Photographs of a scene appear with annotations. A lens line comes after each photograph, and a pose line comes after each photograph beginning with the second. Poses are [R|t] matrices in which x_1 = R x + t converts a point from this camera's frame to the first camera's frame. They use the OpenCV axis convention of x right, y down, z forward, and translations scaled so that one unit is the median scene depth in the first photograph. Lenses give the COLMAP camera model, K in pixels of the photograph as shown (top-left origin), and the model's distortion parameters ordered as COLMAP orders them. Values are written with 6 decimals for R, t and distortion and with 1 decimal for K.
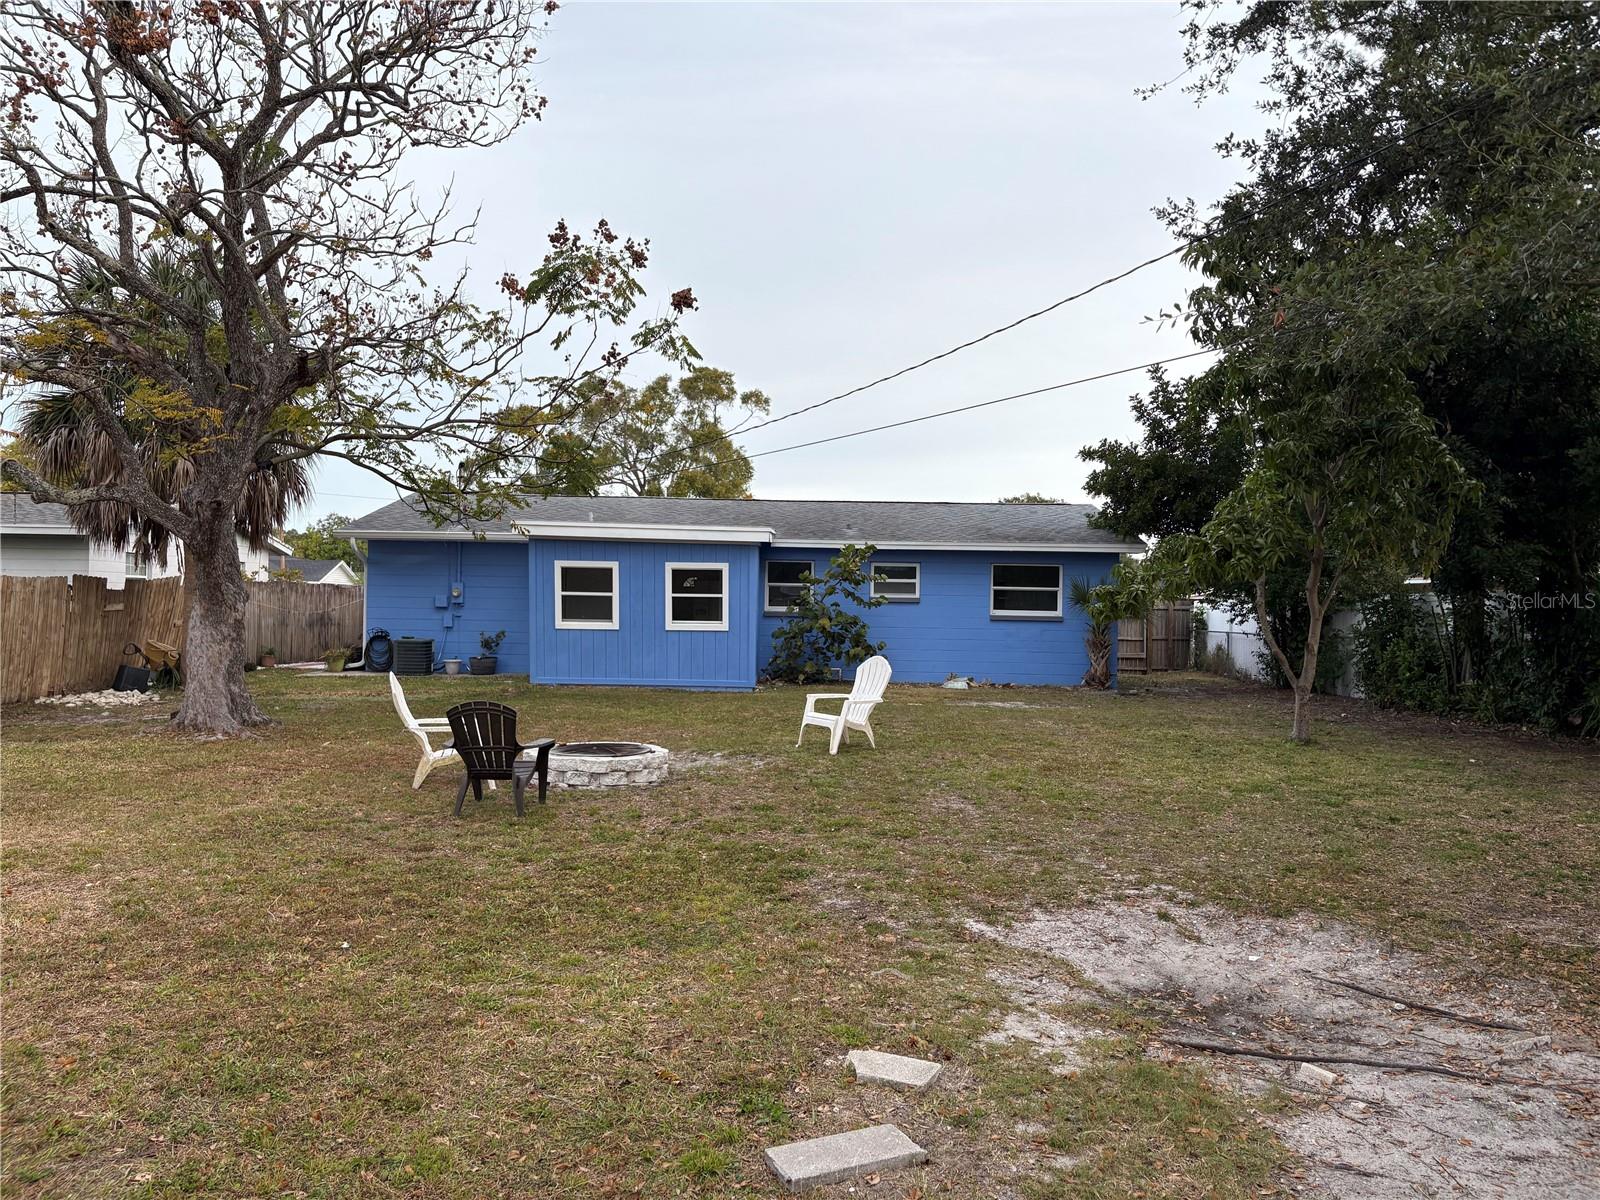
lens RADIAL K [[1219.9, 0, 796.7], [0, 1219.9, 603.4], [0, 0, 1]] dist [0.042878, -0.021420]
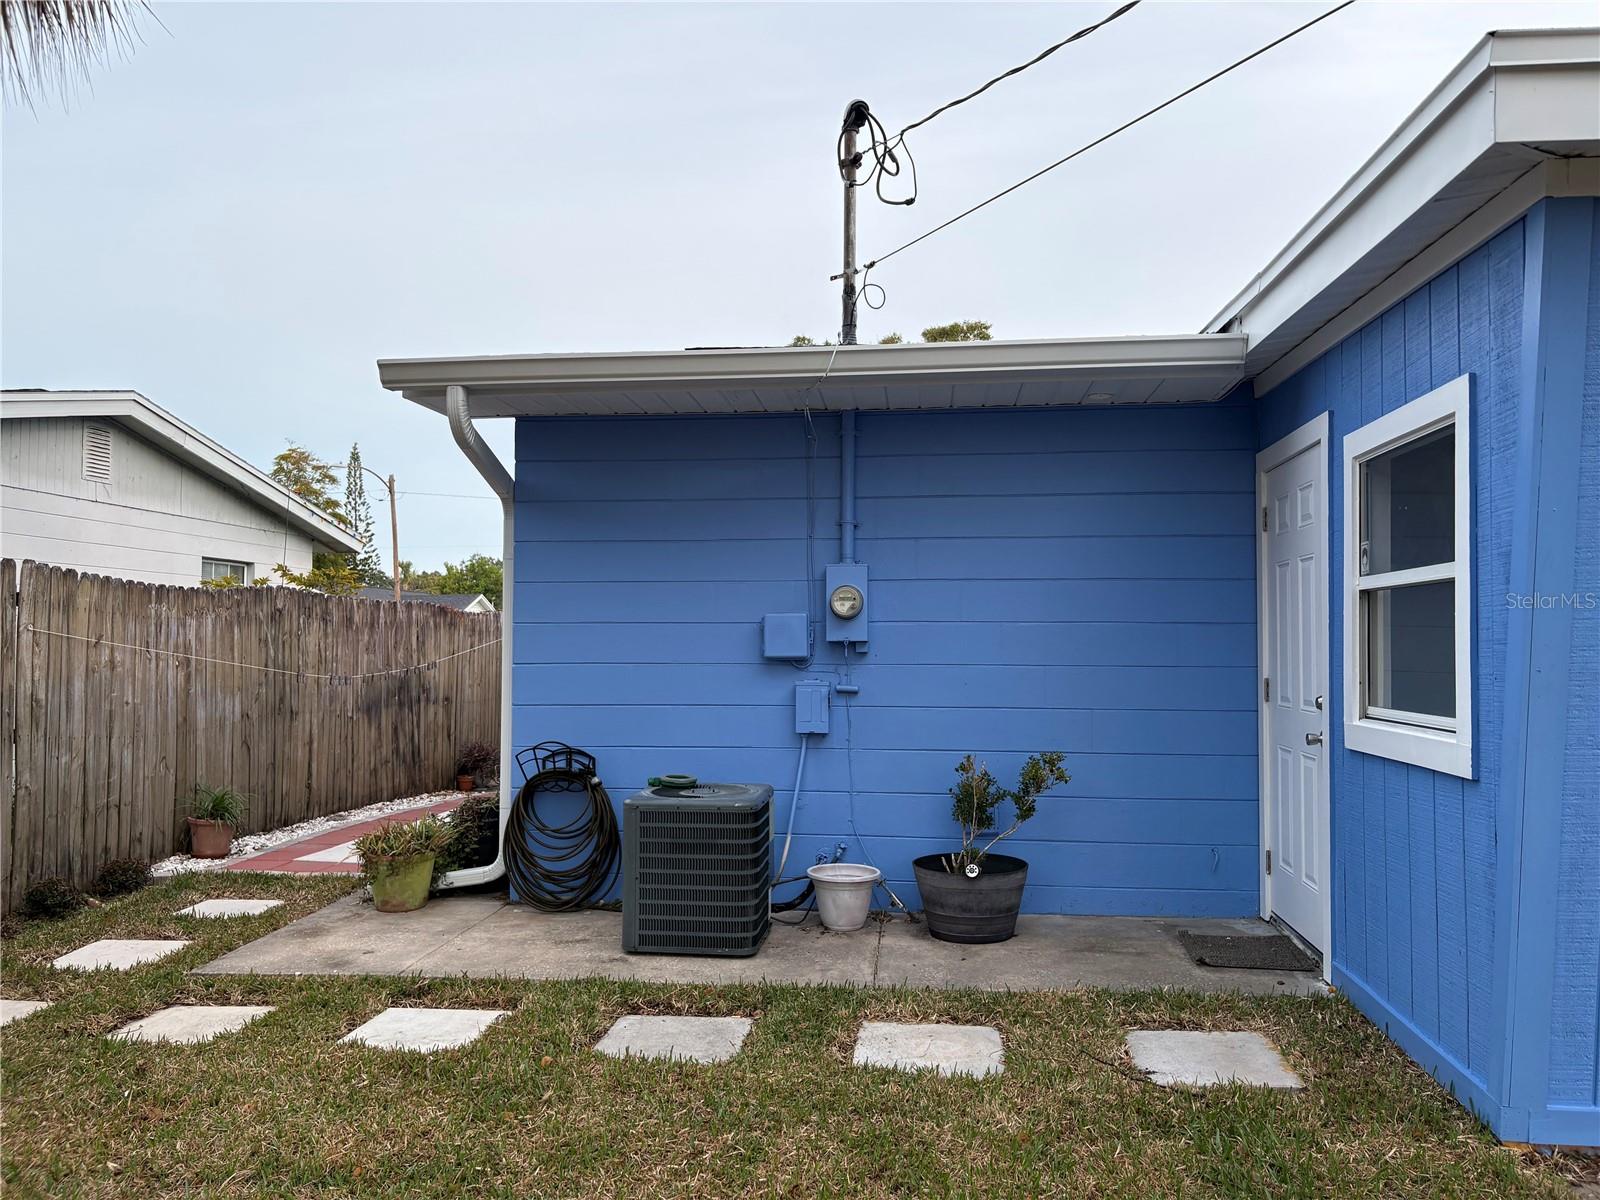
lens RADIAL K [[1219.9, 0, 800.7], [0, 1219.9, 606.9], [0, 0, 1]] dist [0.042878, -0.021420]
pose [[0.994511, -0.018318, -0.103013, -0.258785], [0.015203, 0.999406, -0.030940, 0.000050], [0.103519, 0.029204, 0.994199, 0.735979]]
